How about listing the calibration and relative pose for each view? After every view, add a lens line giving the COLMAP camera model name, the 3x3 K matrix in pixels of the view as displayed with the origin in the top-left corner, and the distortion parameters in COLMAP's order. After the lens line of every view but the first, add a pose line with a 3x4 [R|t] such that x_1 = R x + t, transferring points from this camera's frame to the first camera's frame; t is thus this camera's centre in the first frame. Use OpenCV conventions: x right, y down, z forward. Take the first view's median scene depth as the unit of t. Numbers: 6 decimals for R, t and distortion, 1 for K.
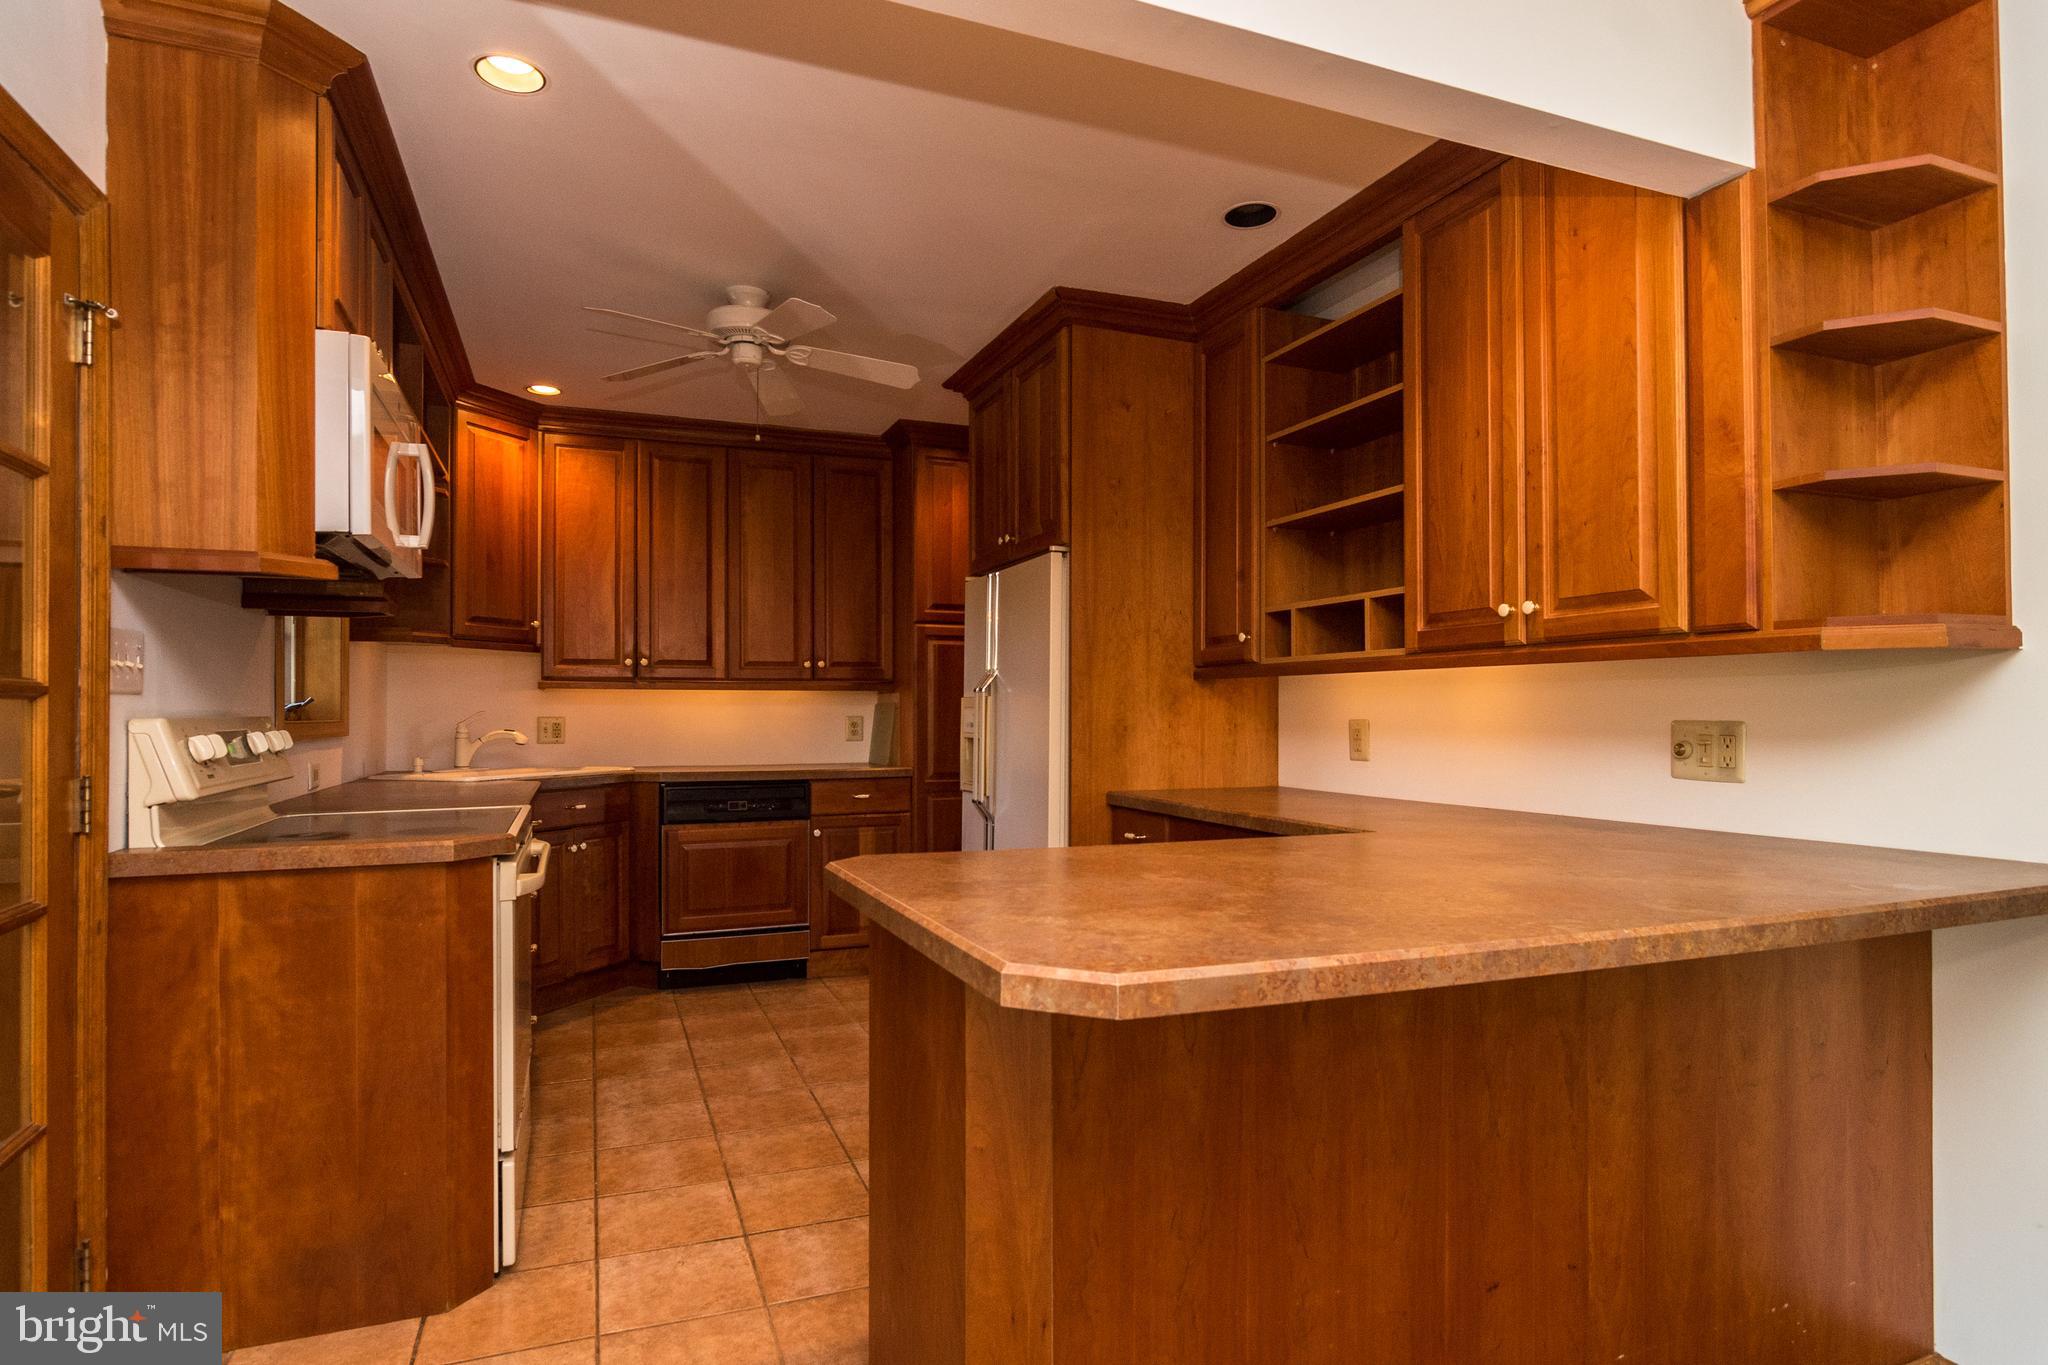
lens RADIAL K [[1075.4, 0, 1074.0], [0, 1075.4, 702.9], [0, 0, 1]] dist [-0.001590, -0.000735]
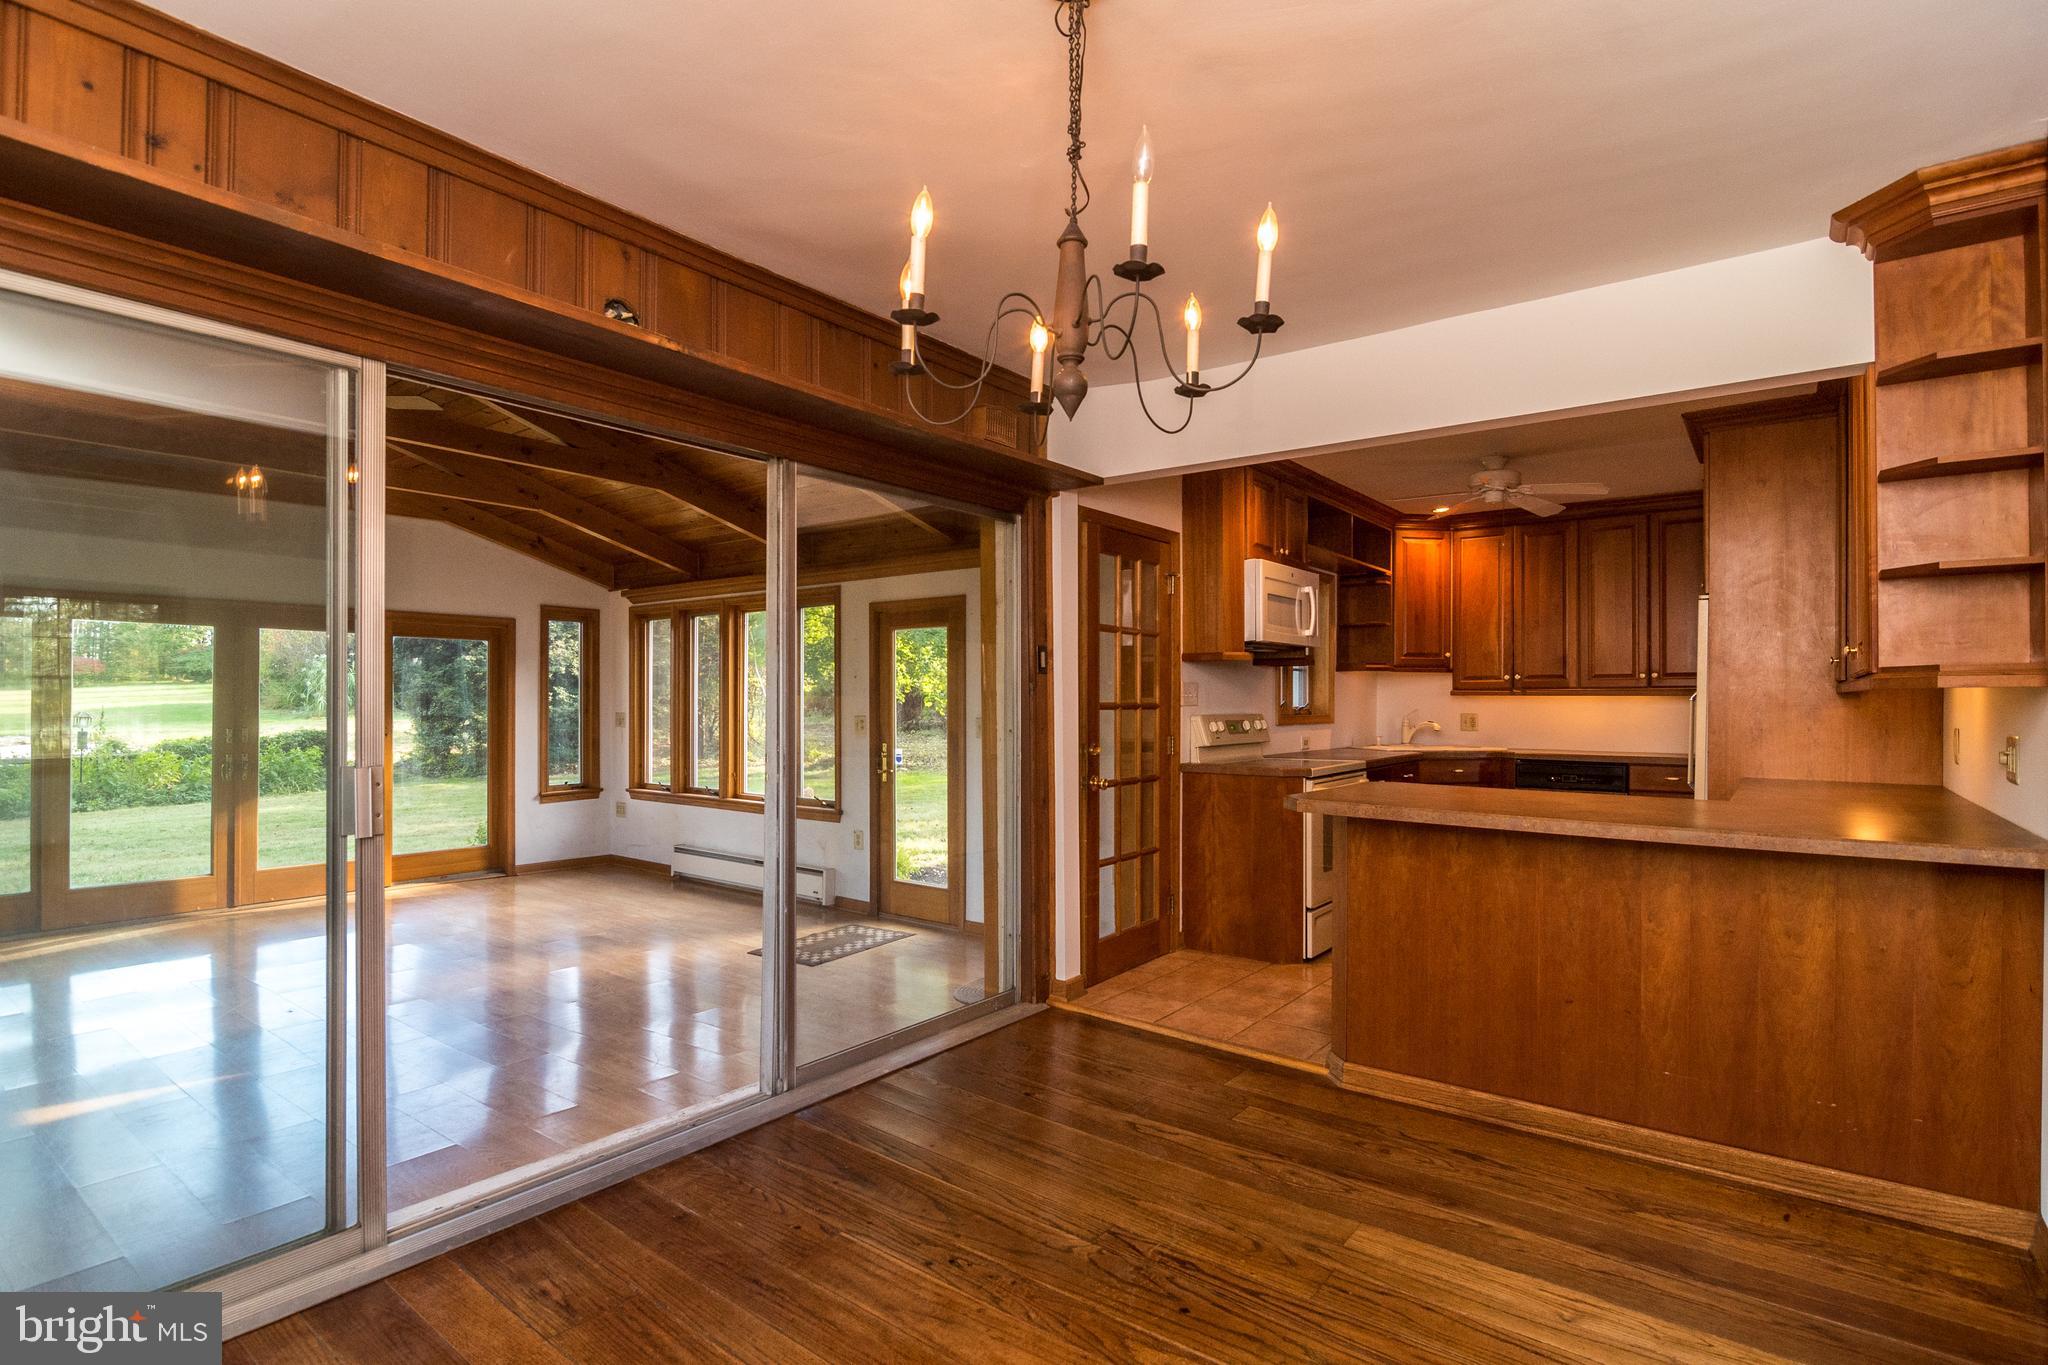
lens RADIAL K [[1026.7, 0, 1033.8], [0, 1026.7, 693.4], [0, 0, 1]] dist [-0.000793, -0.000122]
pose [[0.490145, -0.001463, -0.871640, 0.521899], [0.003981, 0.999992, 0.000559, -0.019915], [0.871632, -0.003744, 0.490147, -0.274725]]
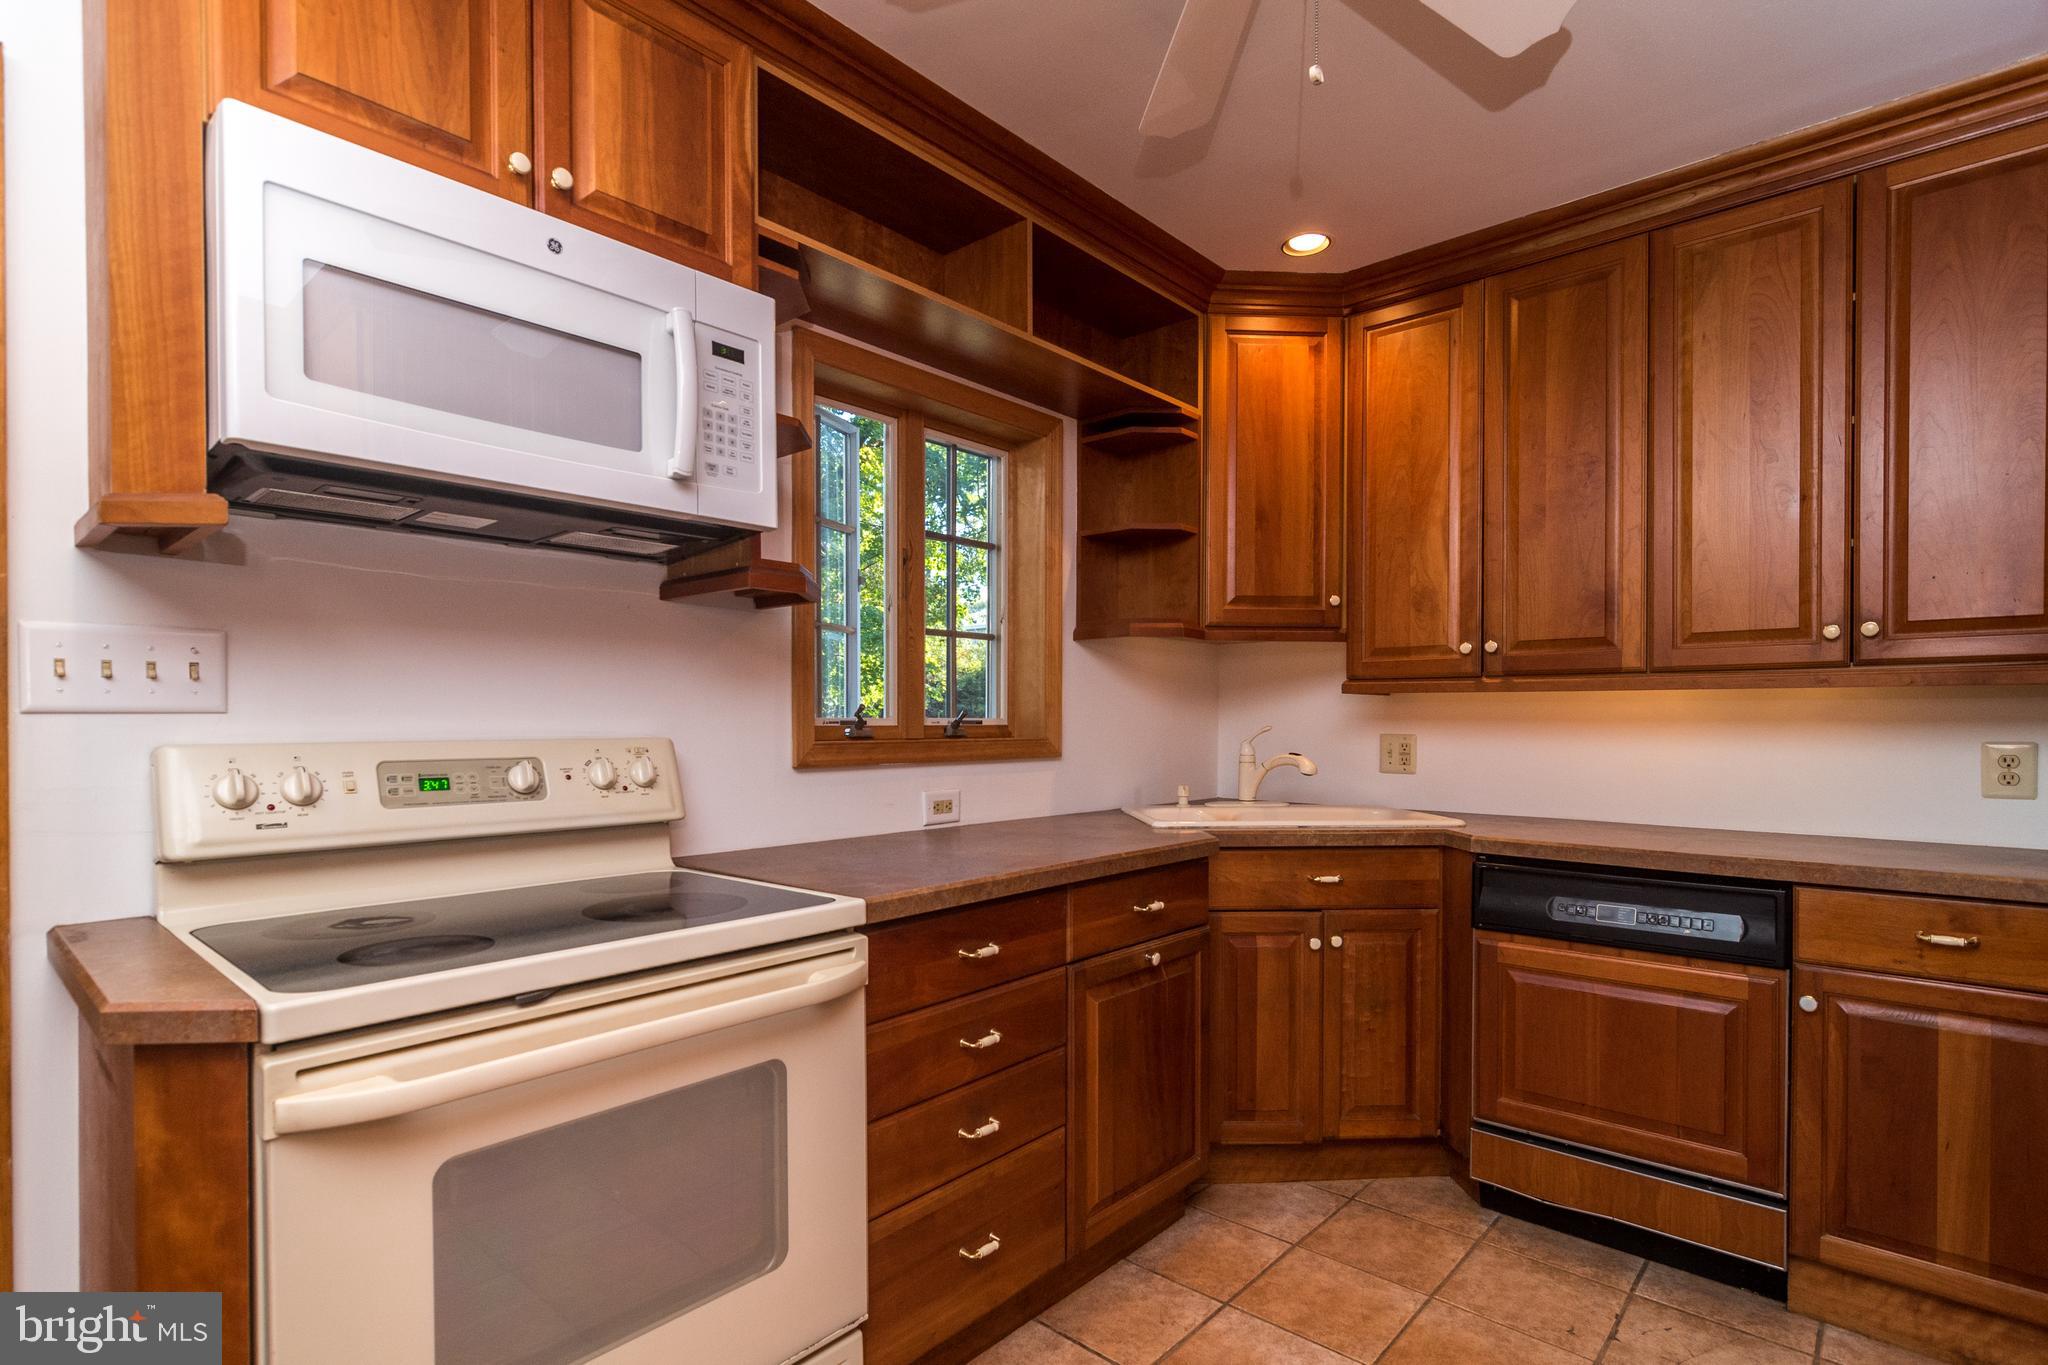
lens RADIAL K [[1024.2, 0, 1024.7], [0, 1024.2, 727.6], [0, 0, 1]] dist [0.000798, 0.001451]
pose [[0.413406, 0.012061, -0.910467, 0.015076], [0.005371, 0.999863, 0.015685, -0.002913], [0.910531, -0.011375, 0.413285, 0.547433]]
